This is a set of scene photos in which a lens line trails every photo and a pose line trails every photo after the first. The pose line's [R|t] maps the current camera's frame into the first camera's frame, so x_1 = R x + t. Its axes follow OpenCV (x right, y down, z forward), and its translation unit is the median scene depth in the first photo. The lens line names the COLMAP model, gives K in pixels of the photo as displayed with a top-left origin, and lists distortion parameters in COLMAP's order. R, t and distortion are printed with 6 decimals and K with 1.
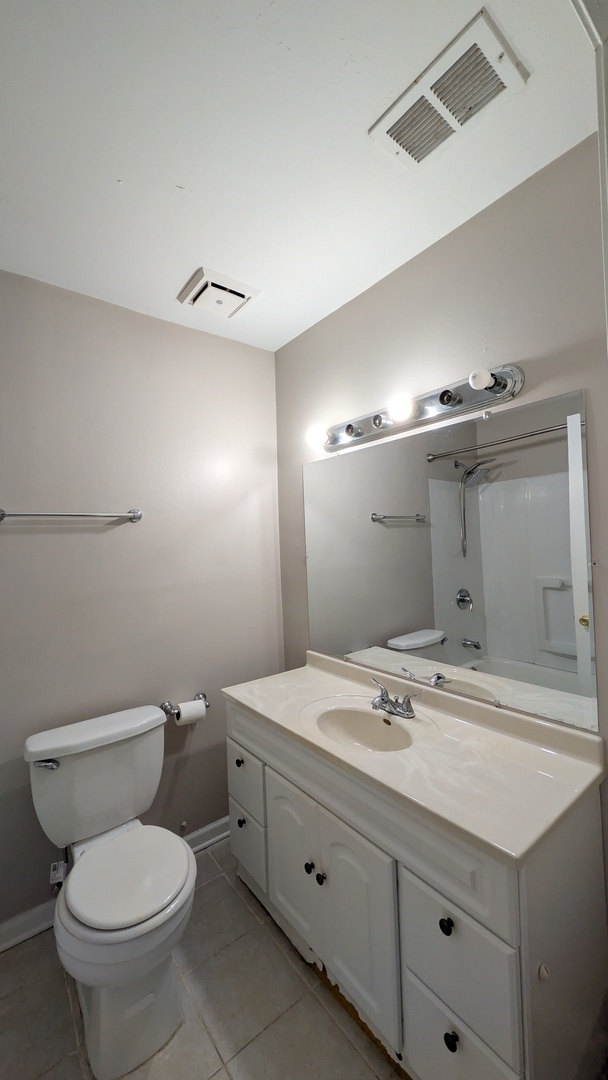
lens RADIAL K [[414.4, 0, 304.4], [0, 414.4, 537.8], [0, 0, 1]] dist [-0.000316, -0.000012]
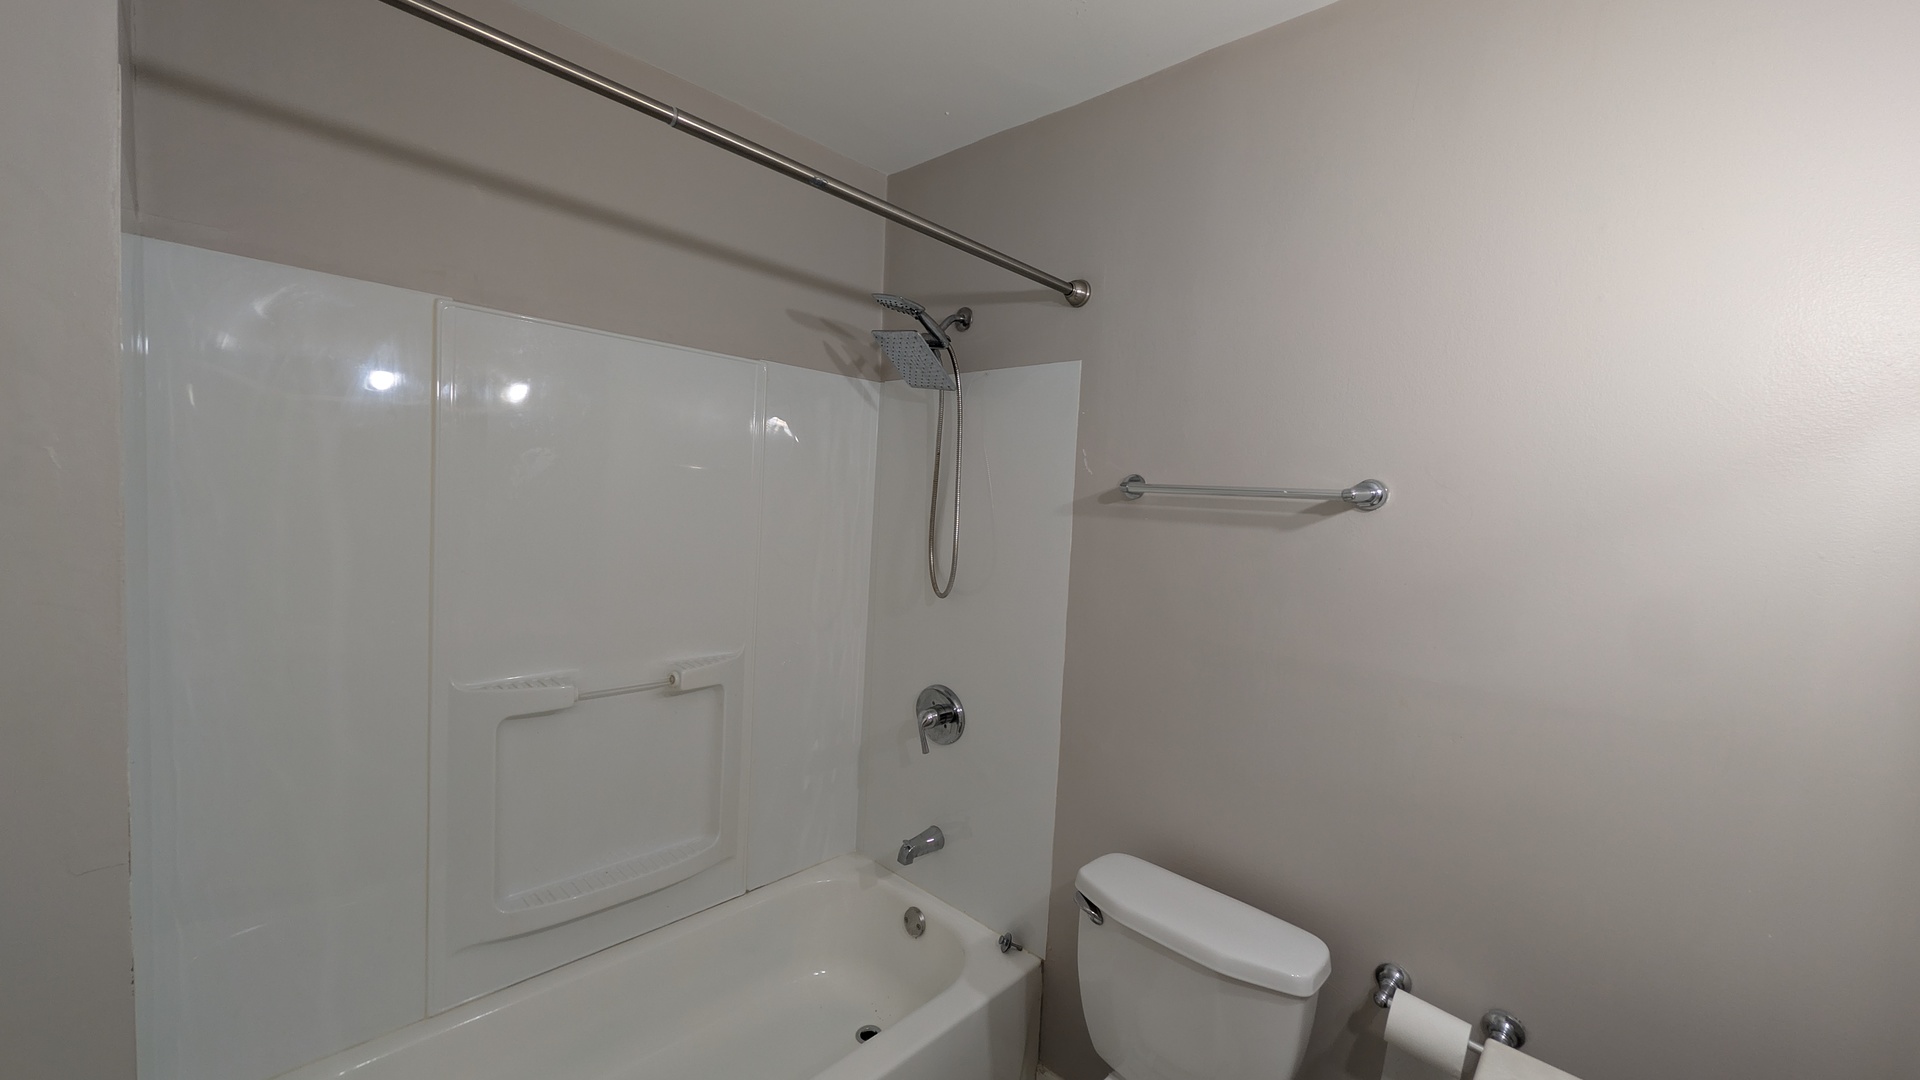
lens RADIAL K [[735.1, 0, 961.7], [0, 735.1, 542.9], [0, 0, 1]] dist [0.000124, 0.000265]
pose [[0.161495, 0.106015, -0.981163, 0.272369], [-0.049882, 0.993819, 0.099172, -0.061186], [0.985612, 0.032926, 0.165785, 0.494545]]
